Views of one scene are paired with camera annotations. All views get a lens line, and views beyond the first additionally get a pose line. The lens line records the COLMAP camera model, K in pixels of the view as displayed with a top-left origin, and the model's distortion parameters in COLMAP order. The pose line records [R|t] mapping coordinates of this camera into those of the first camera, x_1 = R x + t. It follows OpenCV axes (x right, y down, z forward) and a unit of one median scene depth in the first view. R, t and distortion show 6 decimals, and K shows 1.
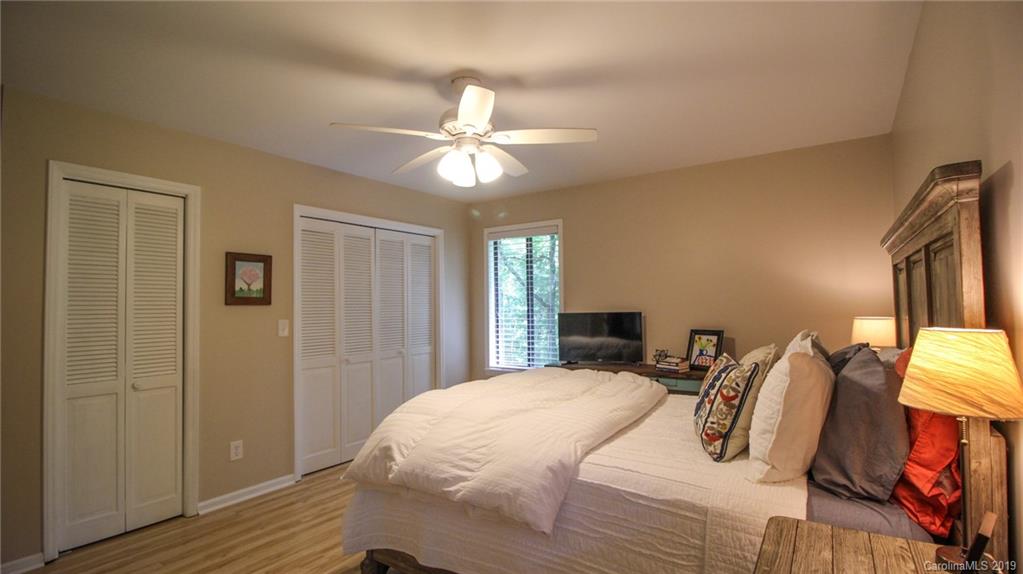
lens RADIAL K [[472.3, 0, 520.0], [0, 472.3, 287.0], [0, 0, 1]] dist [0.002548, -0.016444]
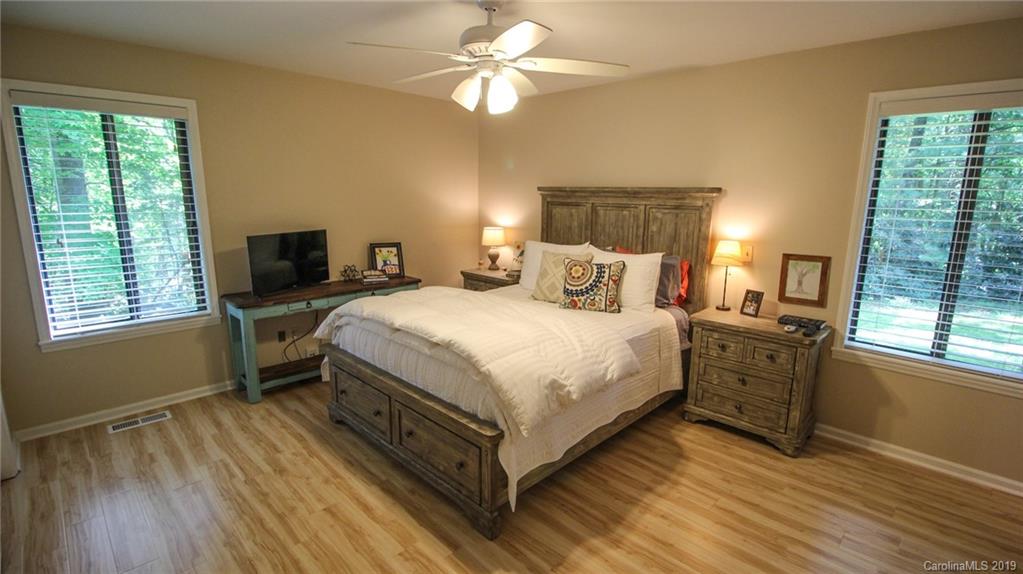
lens RADIAL K [[472.3, 0, 520.0], [0, 472.3, 287.0], [0, 0, 1]] dist [0.002548, -0.016444]
pose [[0.177378, -0.172952, 0.968826, -0.951245], [-0.054876, 0.981167, 0.185202, -0.048854], [-0.982612, -0.086016, 0.164547, 0.668996]]
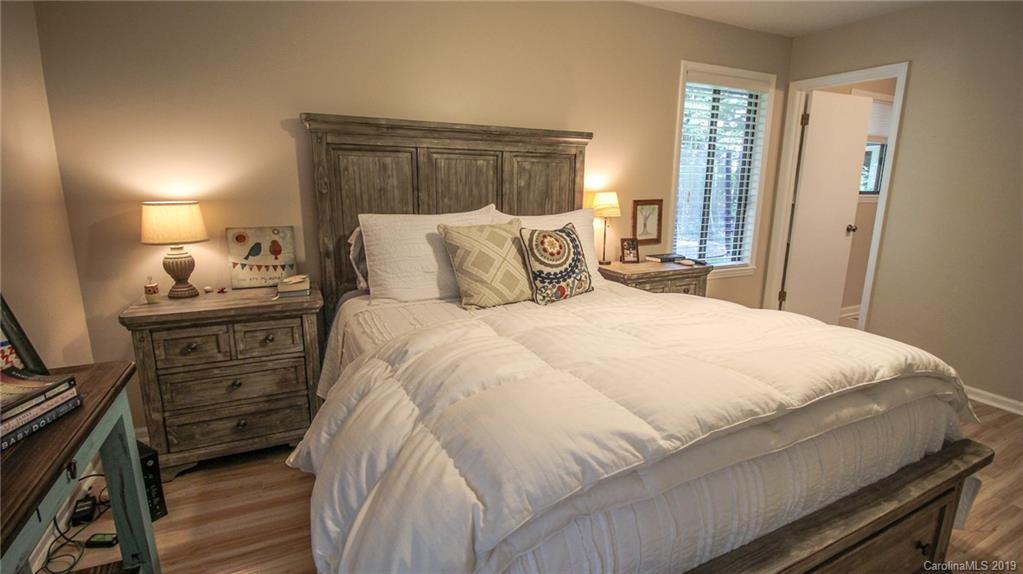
lens RADIAL K [[472.3, 0, 520.0], [0, 472.3, 287.0], [0, 0, 1]] dist [0.002548, -0.016444]
pose [[-0.864158, -0.098961, 0.493395, -0.073035], [-0.014830, 0.985055, 0.171600, 0.066112], [-0.503003, 0.140972, -0.852711, 1.475147]]
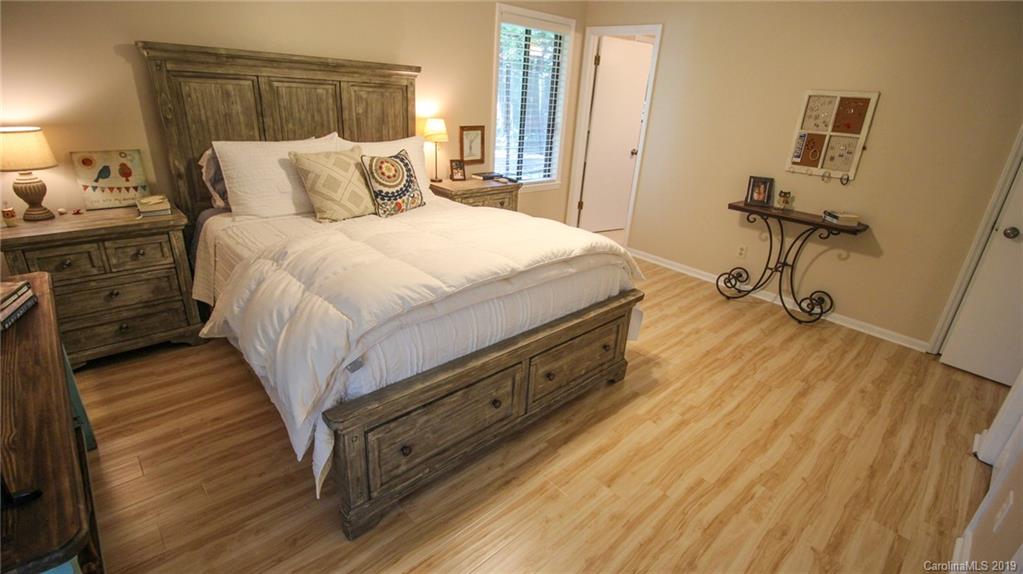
lens RADIAL K [[472.3, 0, 520.0], [0, 472.3, 287.0], [0, 0, 1]] dist [0.002548, -0.016444]
pose [[-0.974417, -0.126620, 0.185685, -0.217331], [-0.056241, 0.937281, 0.344006, 0.002303], [-0.217597, 0.324763, -0.920424, 1.716444]]
